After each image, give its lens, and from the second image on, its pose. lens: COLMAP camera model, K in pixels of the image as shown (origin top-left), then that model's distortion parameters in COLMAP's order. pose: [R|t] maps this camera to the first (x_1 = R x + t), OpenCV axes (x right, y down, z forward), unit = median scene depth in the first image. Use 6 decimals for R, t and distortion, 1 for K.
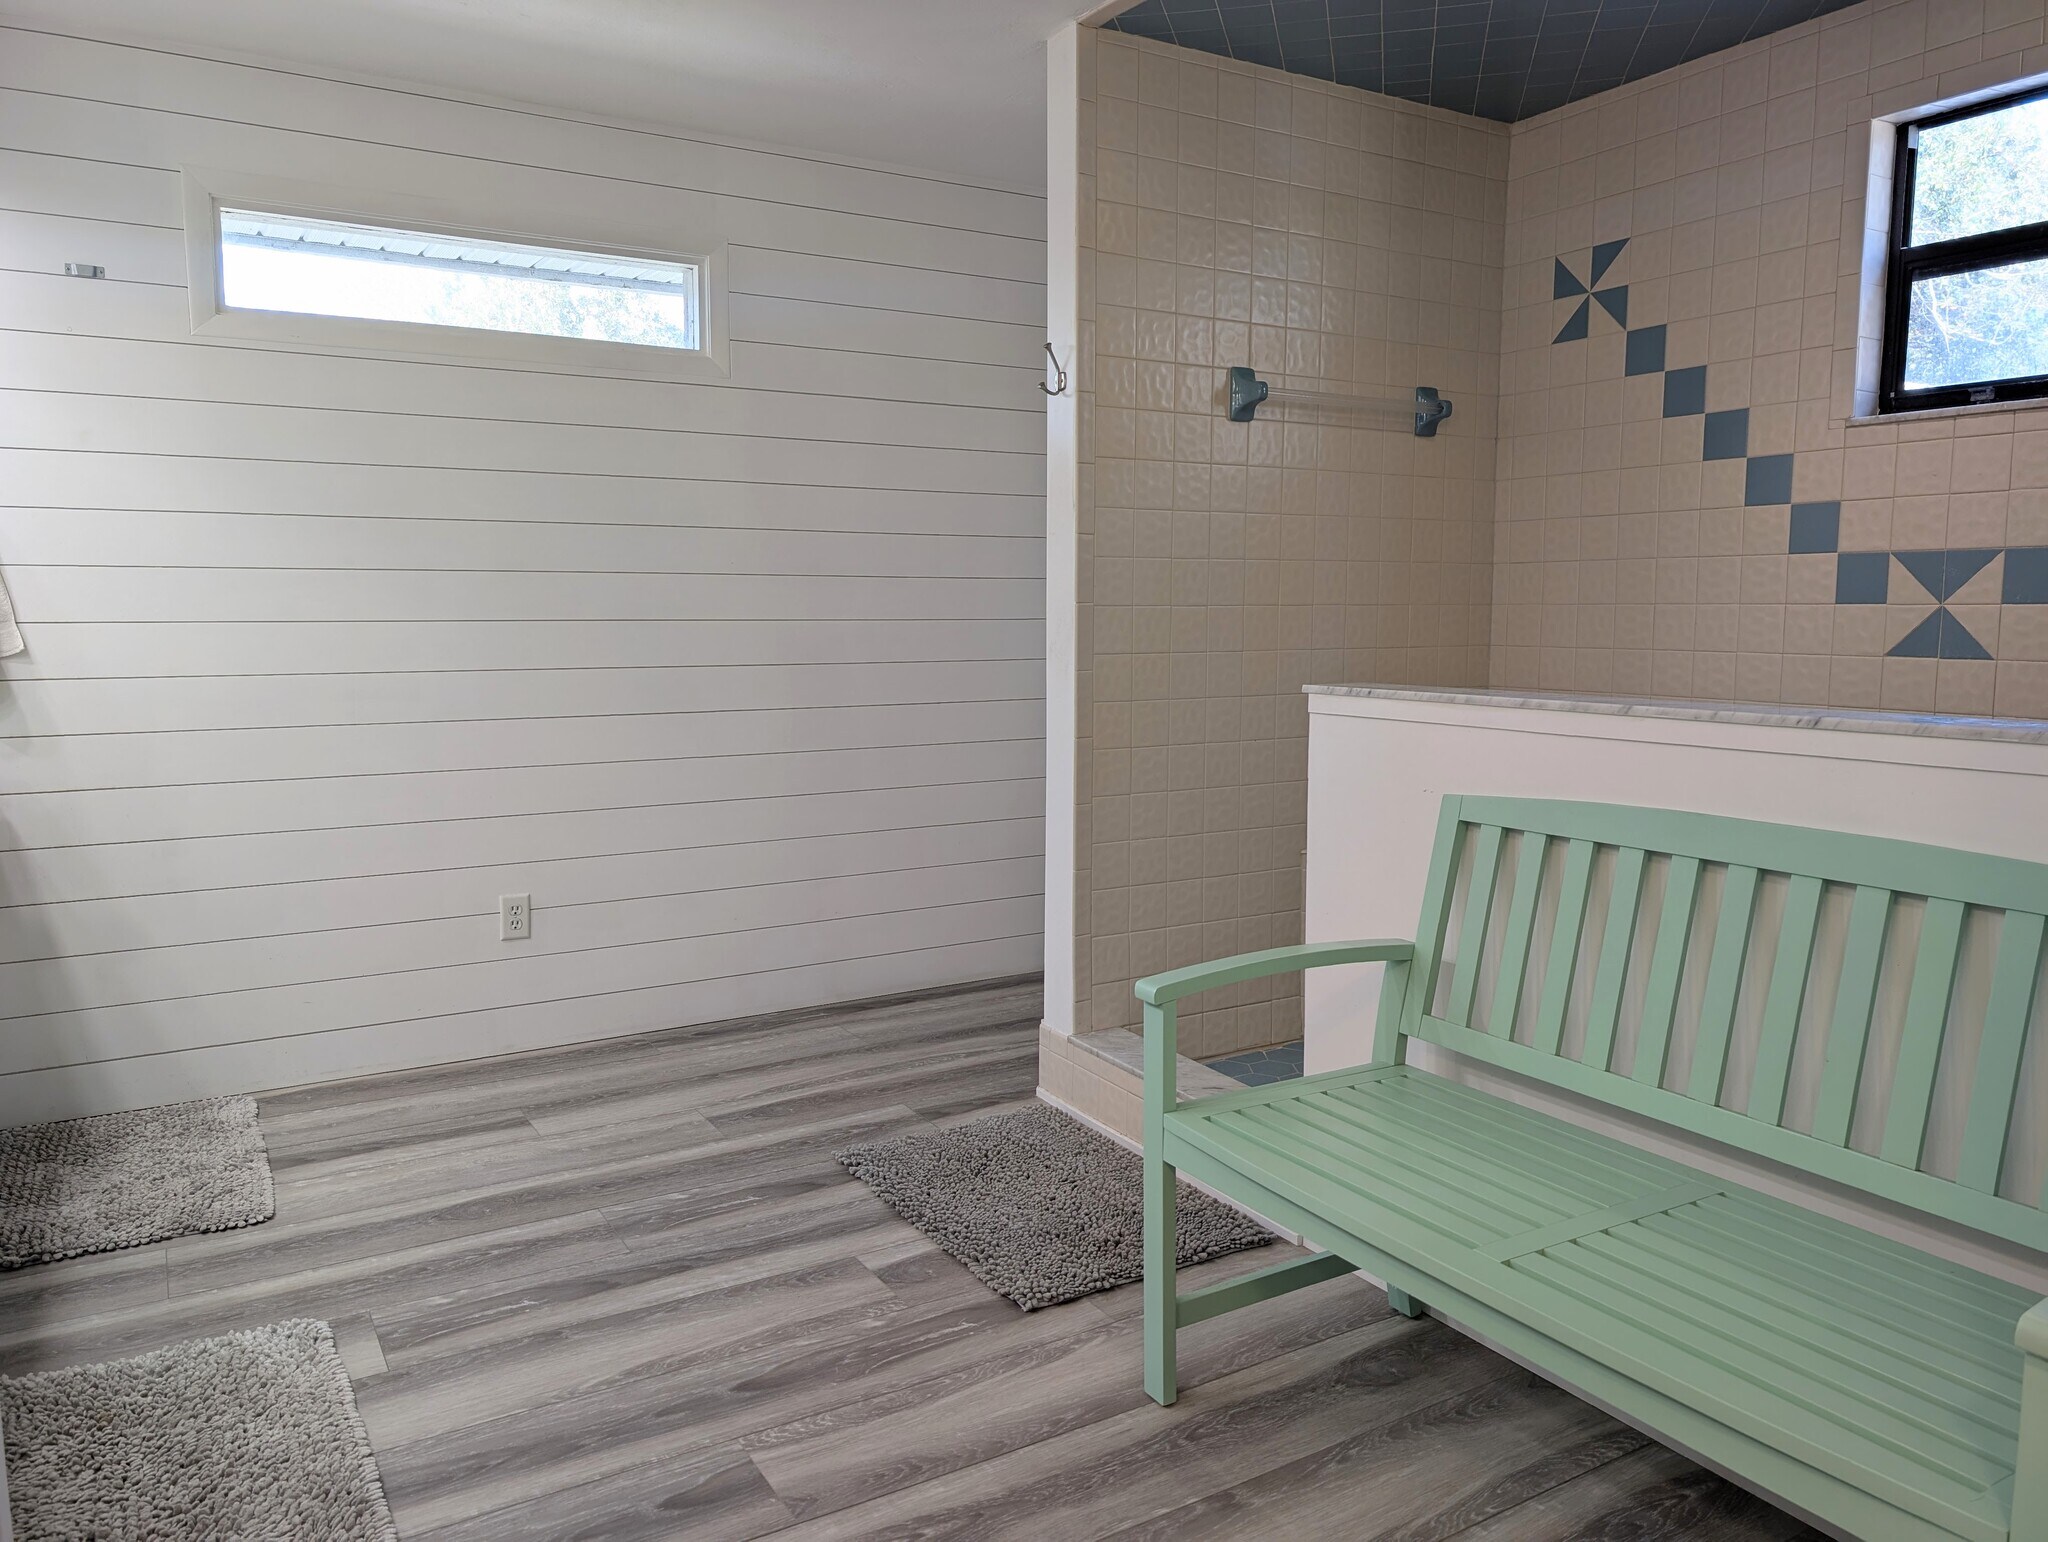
lens RADIAL K [[1477.5, 0, 1025.5], [0, 1477.5, 771.7], [0, 0, 1]] dist [0.011171, -0.000002]
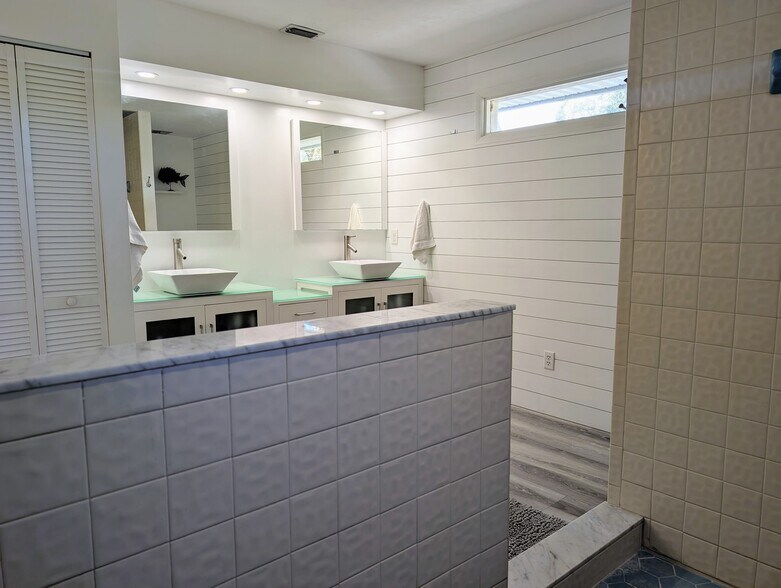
lens RADIAL K [[563.4, 0, 390.6], [0, 563.4, 294.1], [0, 0, 1]] dist [0.011171, -0.000002]
pose [[0.165071, 0.120079, -0.978945, 0.546527], [-0.106506, 0.988927, 0.103344, -0.083980], [0.980514, 0.087204, 0.176033, 0.599510]]
